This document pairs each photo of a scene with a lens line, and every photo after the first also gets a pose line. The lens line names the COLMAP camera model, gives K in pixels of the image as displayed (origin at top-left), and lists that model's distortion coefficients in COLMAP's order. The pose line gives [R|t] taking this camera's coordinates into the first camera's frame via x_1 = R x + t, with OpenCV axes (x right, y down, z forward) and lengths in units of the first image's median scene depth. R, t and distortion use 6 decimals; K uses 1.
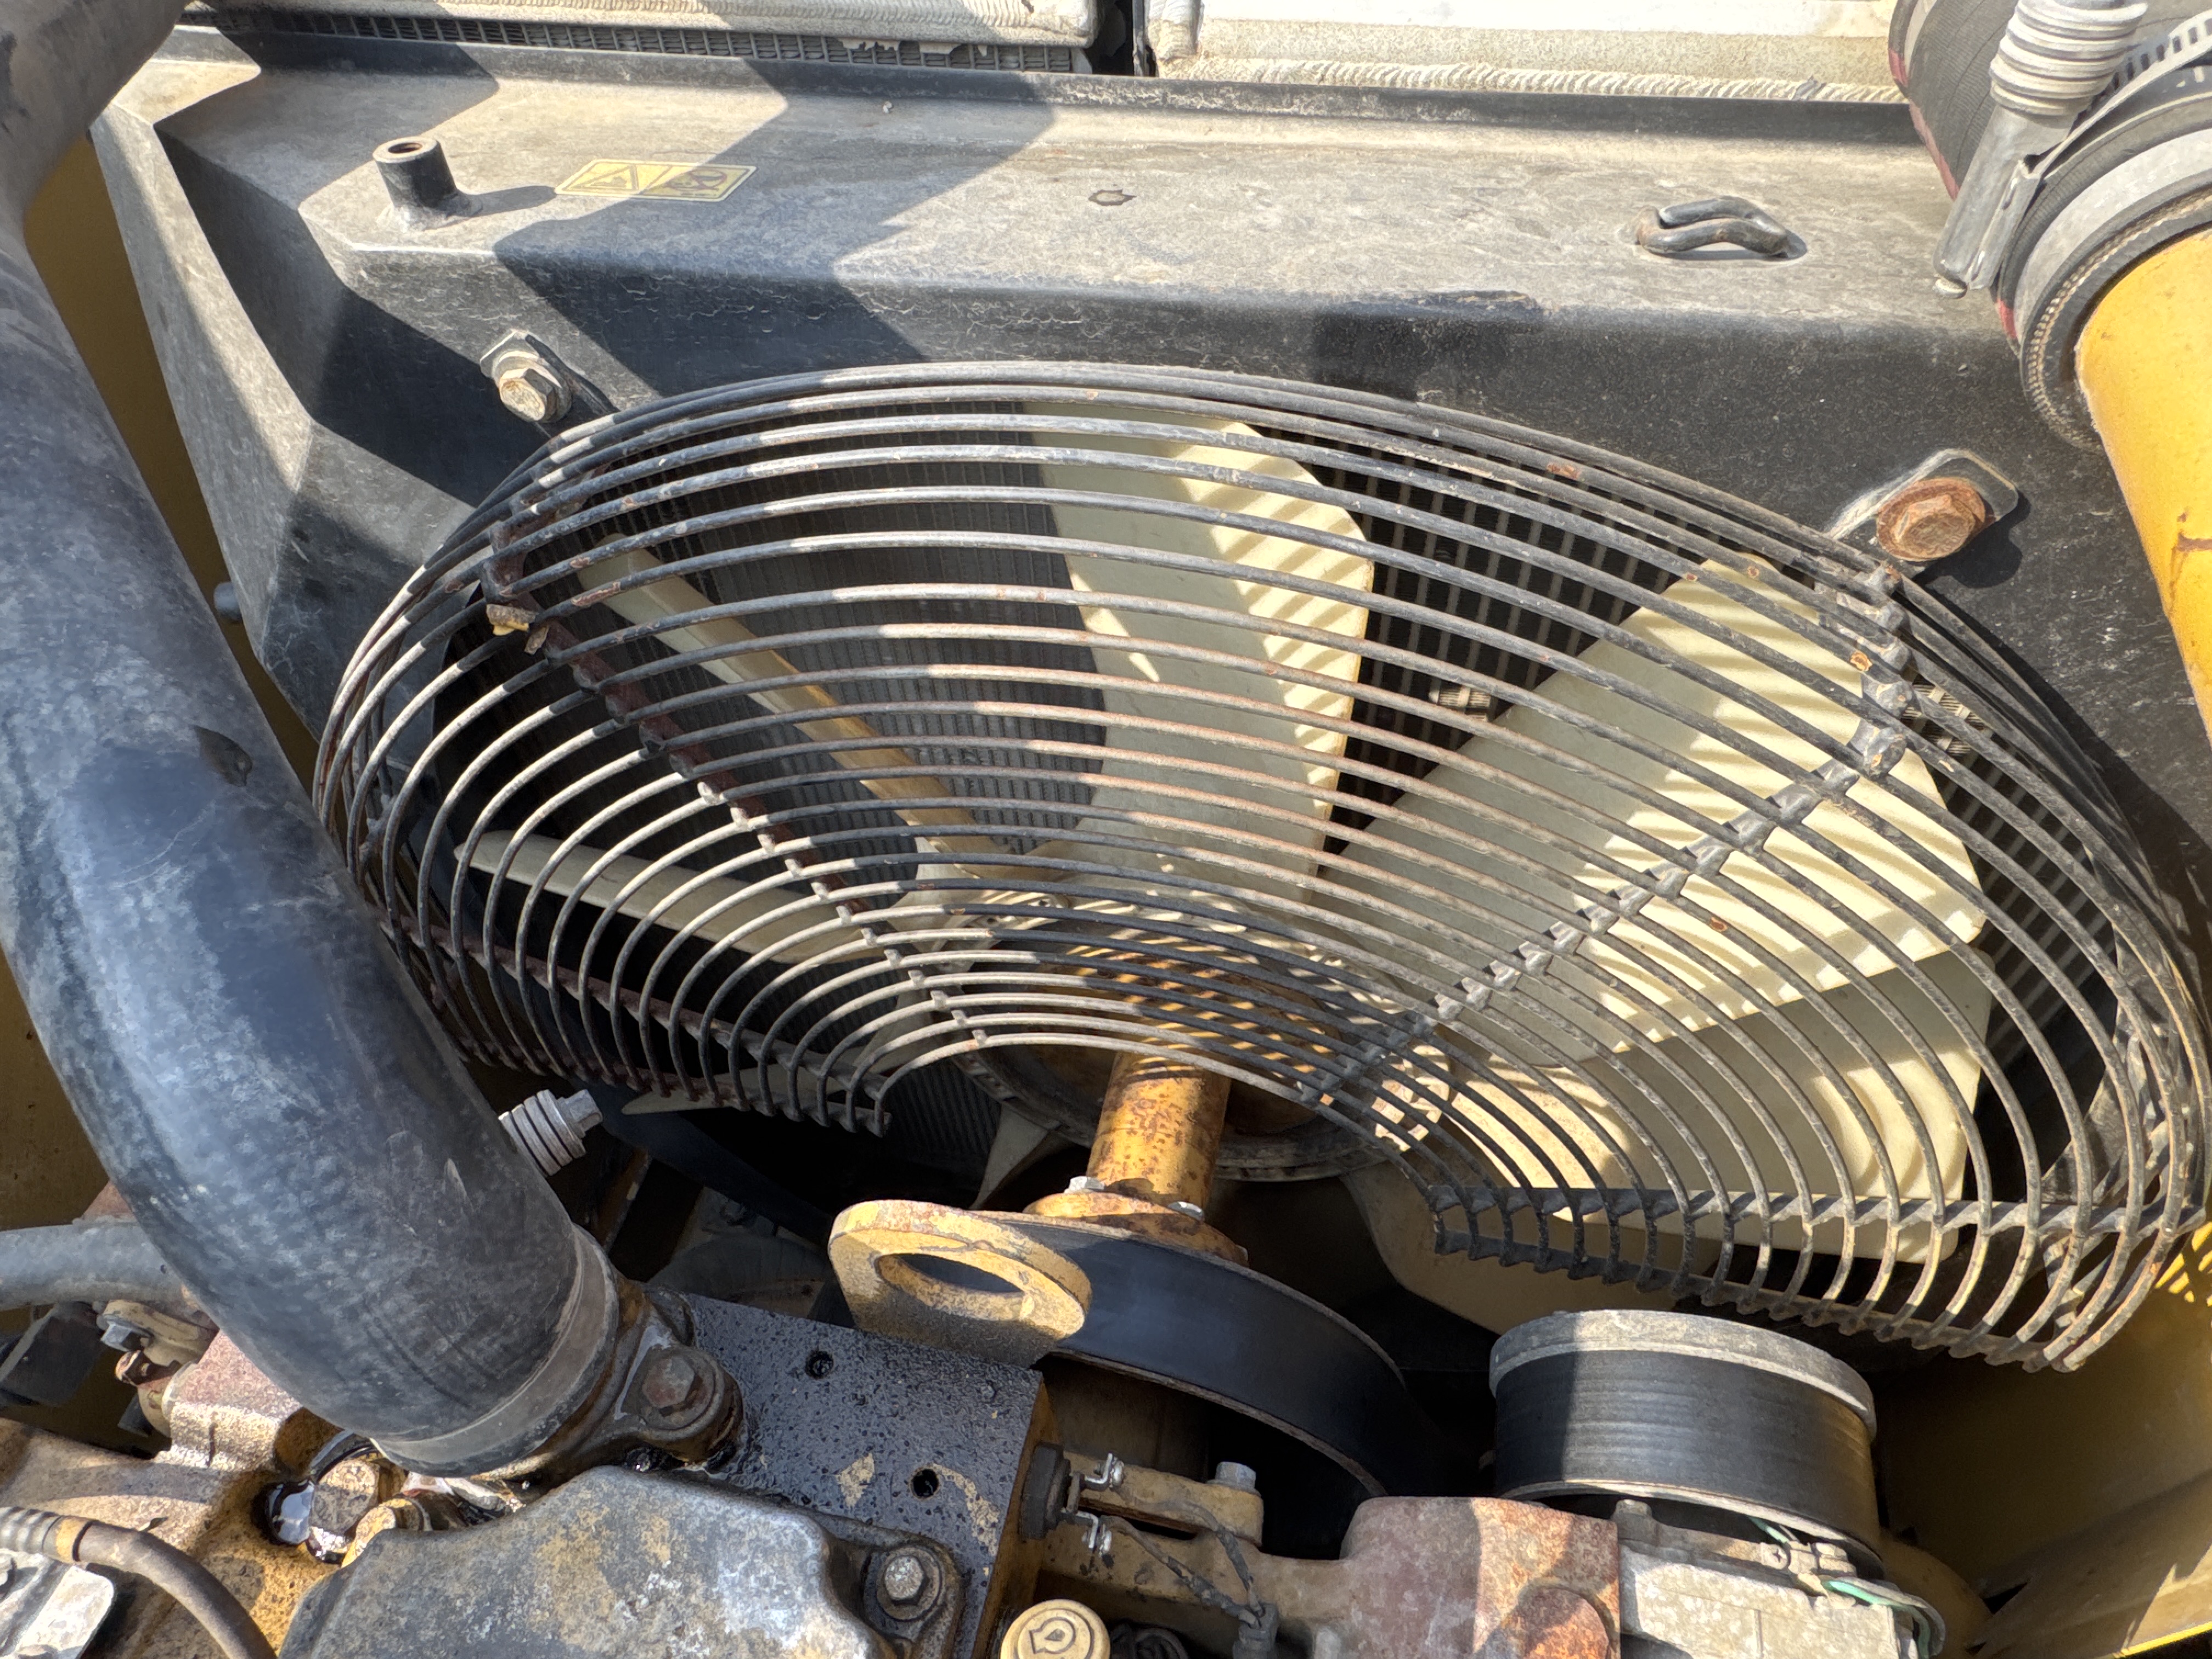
lens RADIAL K [[1610.7, 0, 1106.0], [0, 1610.7, 829.5], [0, 0, 1]] dist [-0.001509, 0.000254]
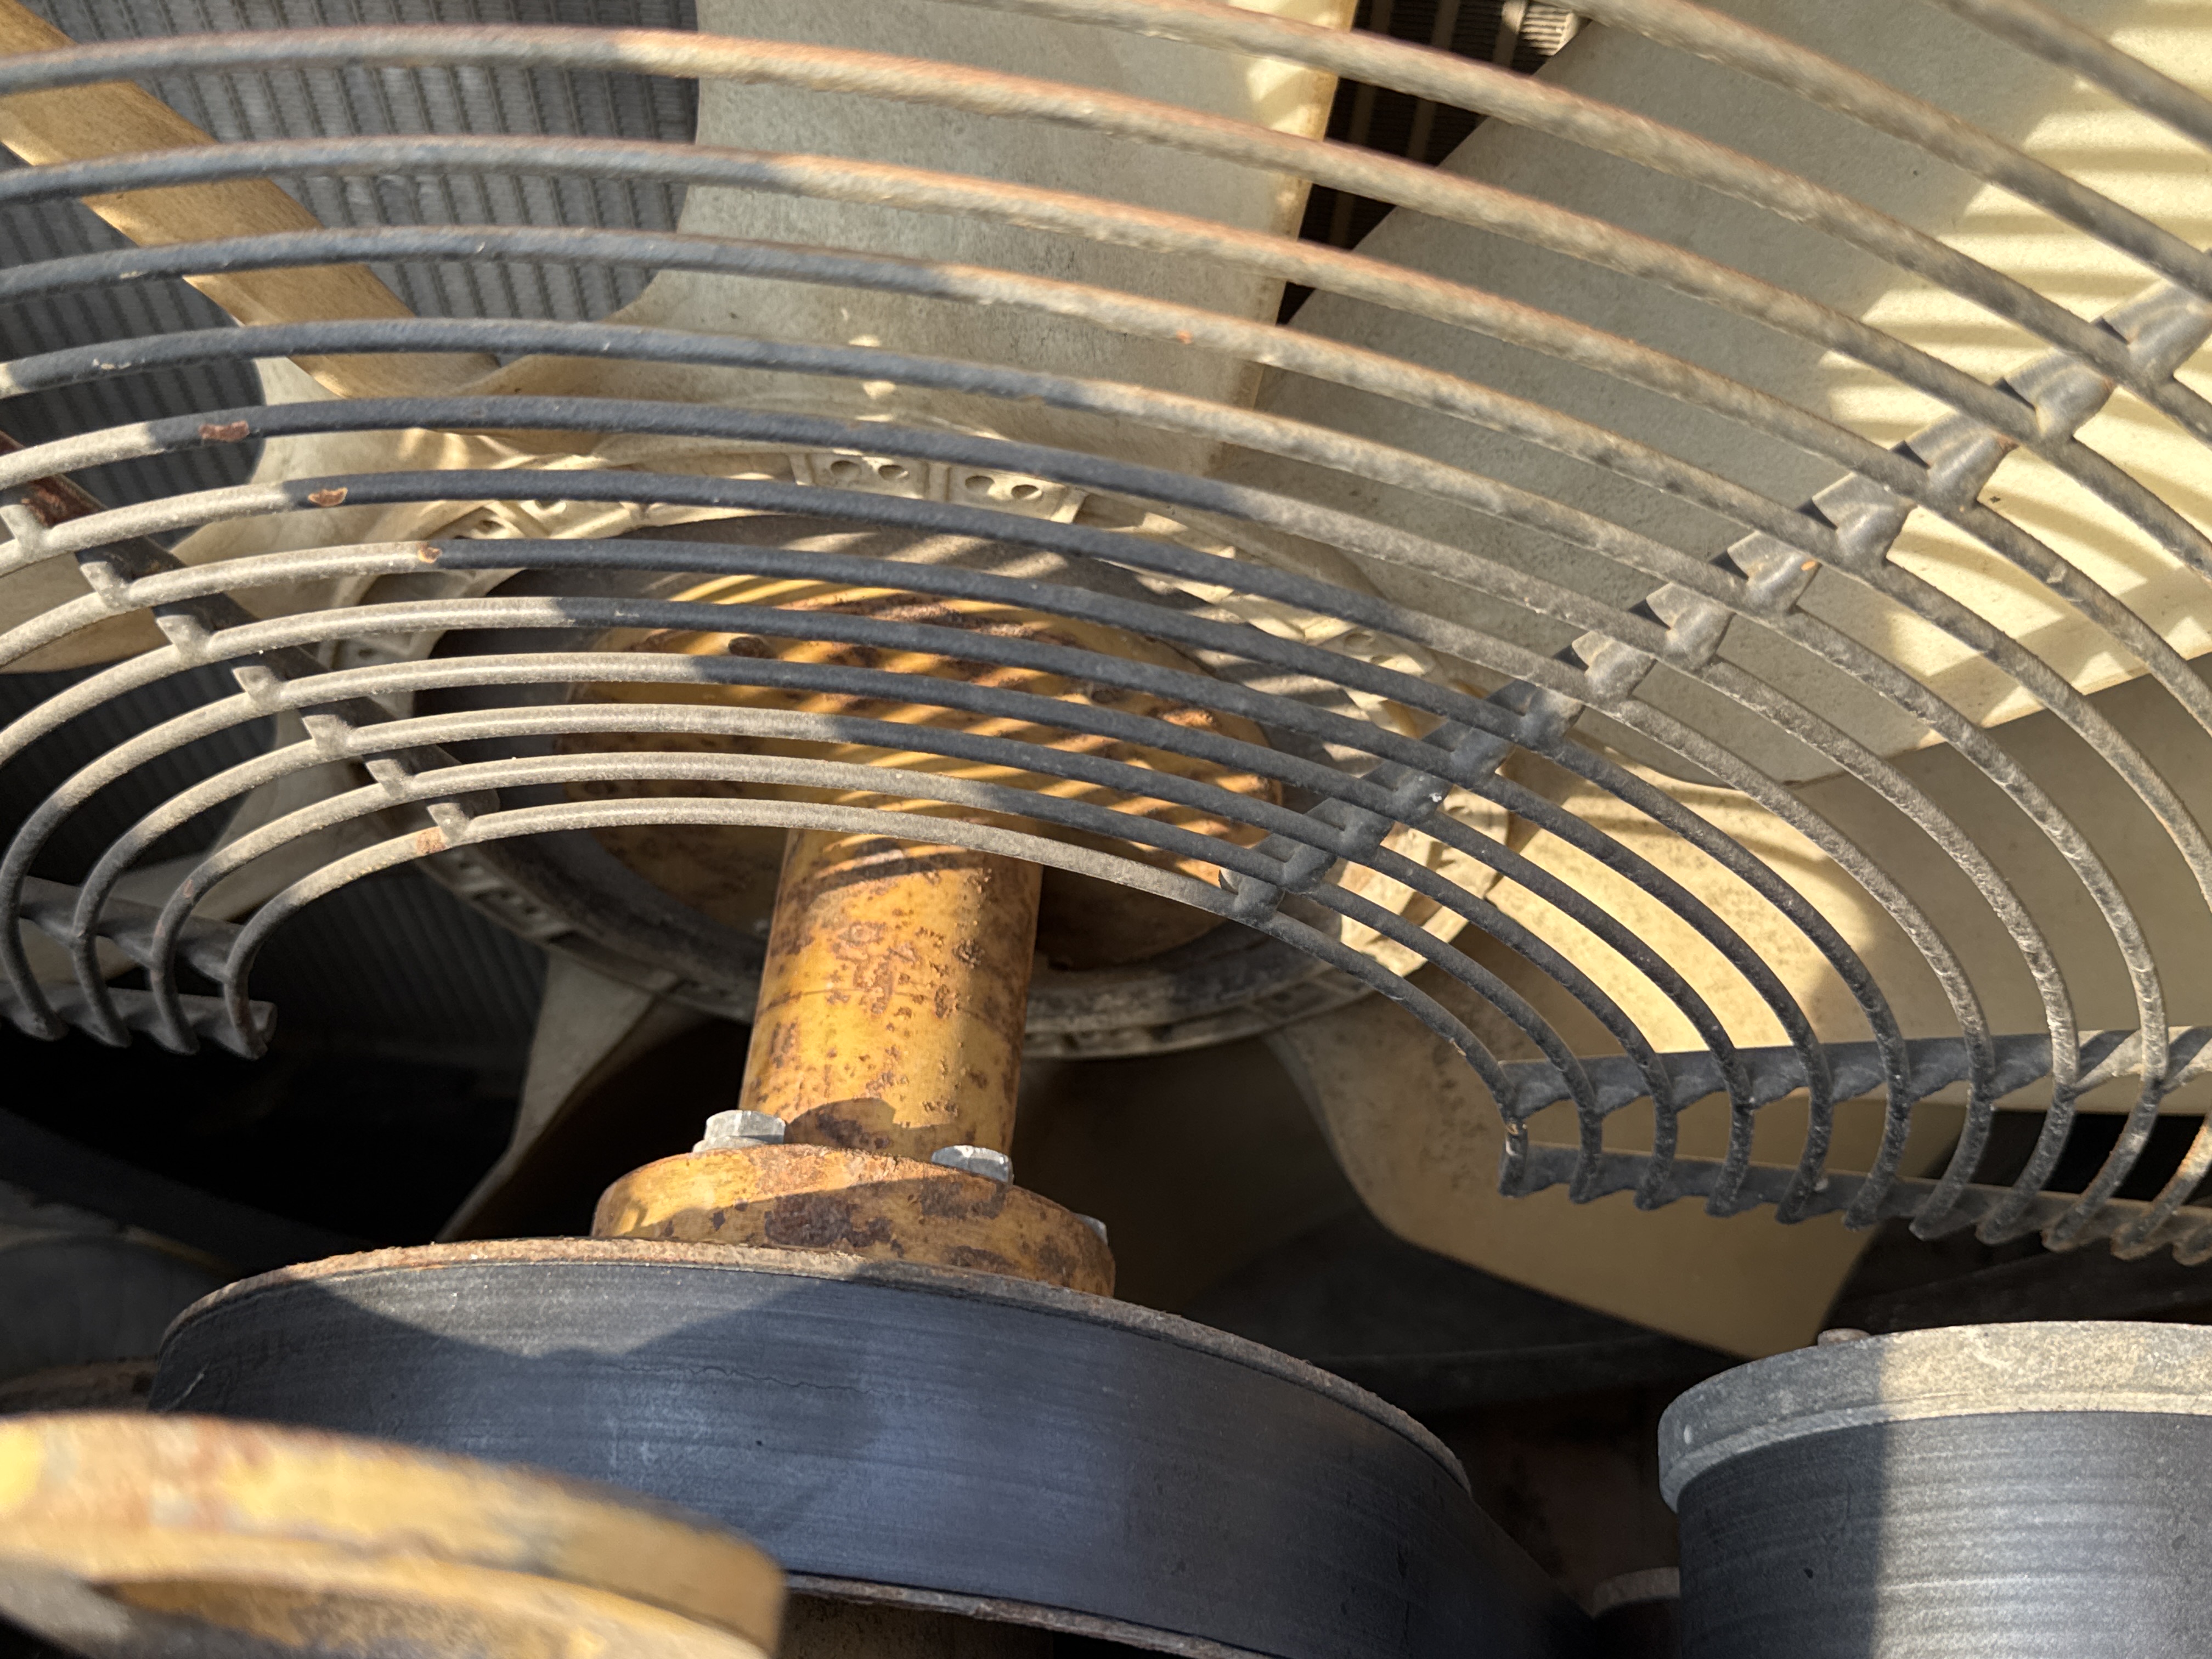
lens RADIAL K [[2182.8, 0, 1106.0], [0, 2182.8, 829.5], [0, 0, 1]] dist [0.074493, -0.014684]
pose [[0.984745, -0.077901, 0.155595, -0.001279], [0.051631, 0.984730, 0.166257, 0.045422], [-0.166170, -0.155687, 0.973729, 0.414020]]
